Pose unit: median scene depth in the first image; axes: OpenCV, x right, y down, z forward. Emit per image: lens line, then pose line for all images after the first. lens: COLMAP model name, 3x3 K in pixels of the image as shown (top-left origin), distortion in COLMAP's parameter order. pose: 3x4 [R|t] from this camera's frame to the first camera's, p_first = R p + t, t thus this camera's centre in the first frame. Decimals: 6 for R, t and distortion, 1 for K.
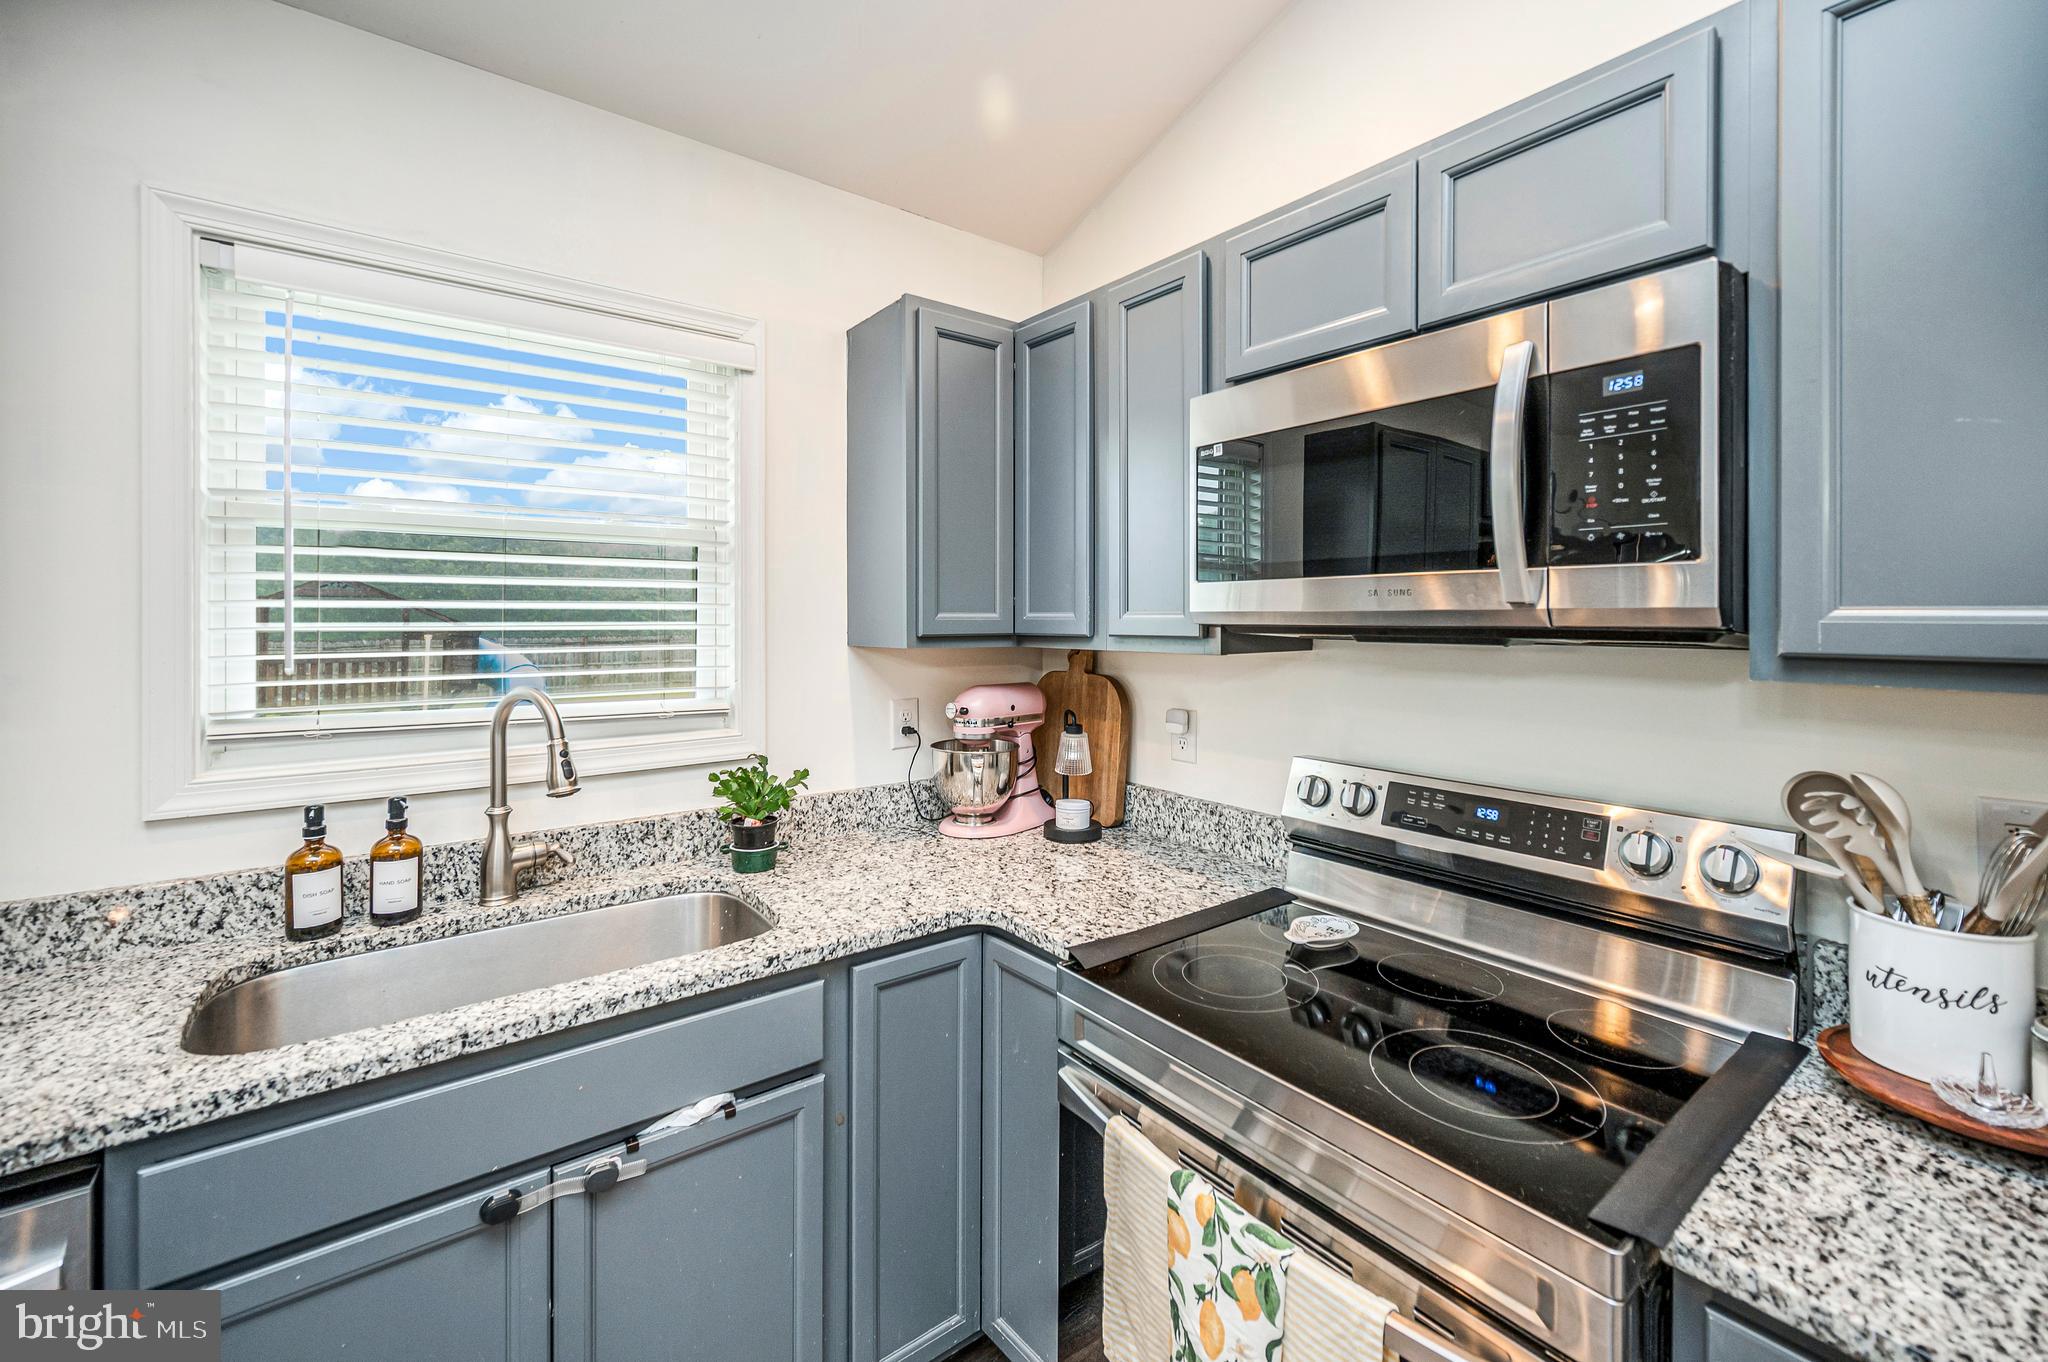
lens RADIAL K [[841.0, 0, 1039.7], [0, 841.0, 620.5], [0, 0, 1]] dist [0.001490, -0.000702]
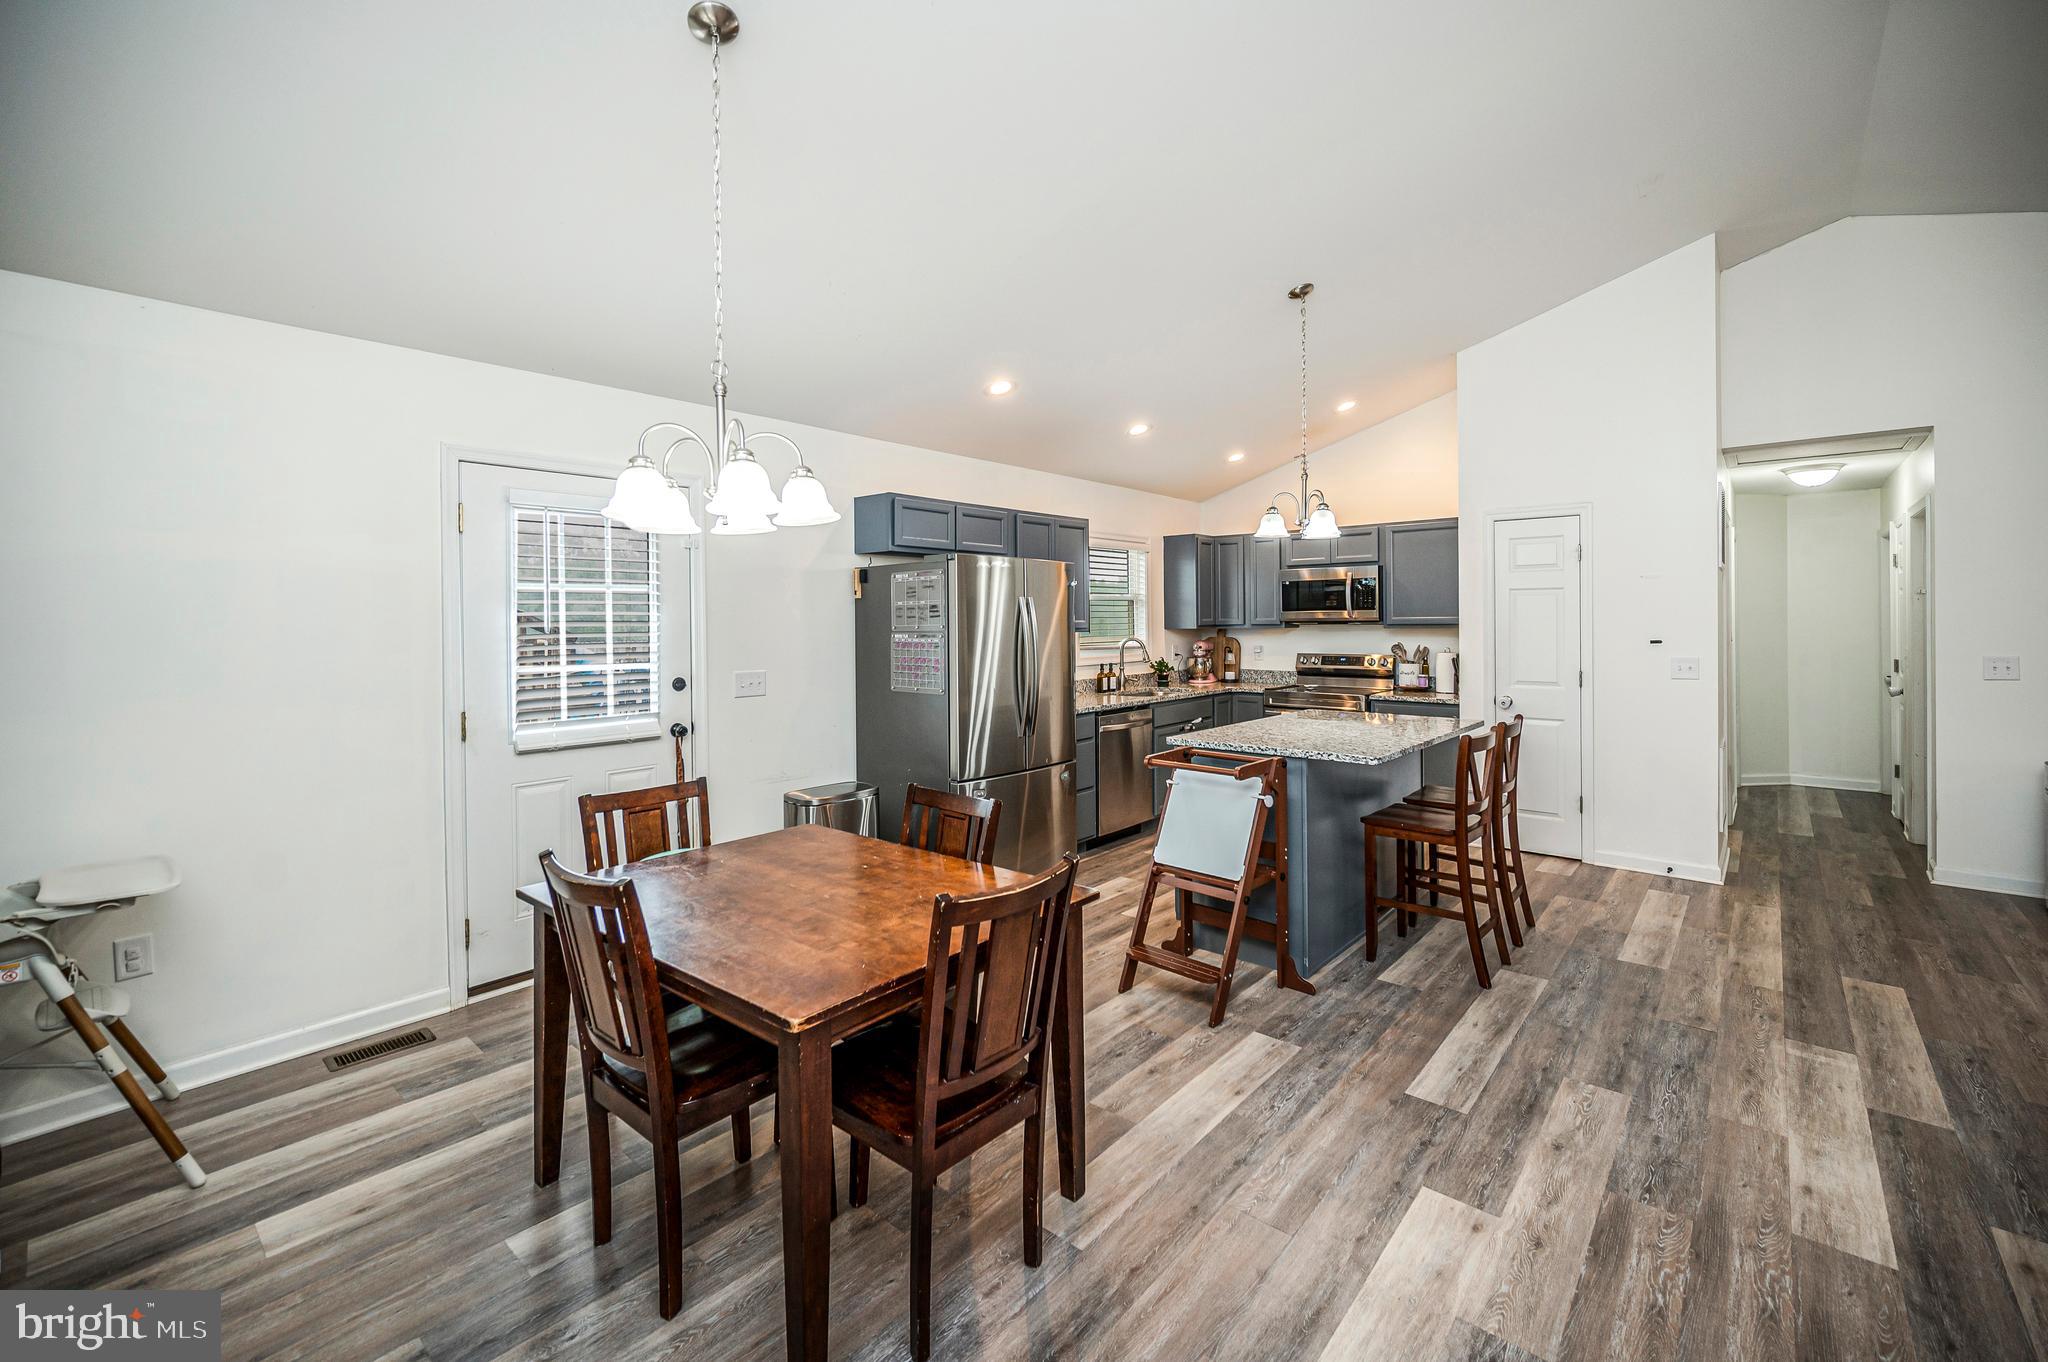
lens RADIAL K [[841.0, 0, 1041.0], [0, 841.0, 628.5], [0, 0, 1]] dist [0.001490, -0.000702]
pose [[0.980088, -0.011112, 0.198251, -1.988048], [0.009312, 0.999907, 0.010005, -0.011212], [-0.198344, -0.007960, 0.980100, -3.174589]]
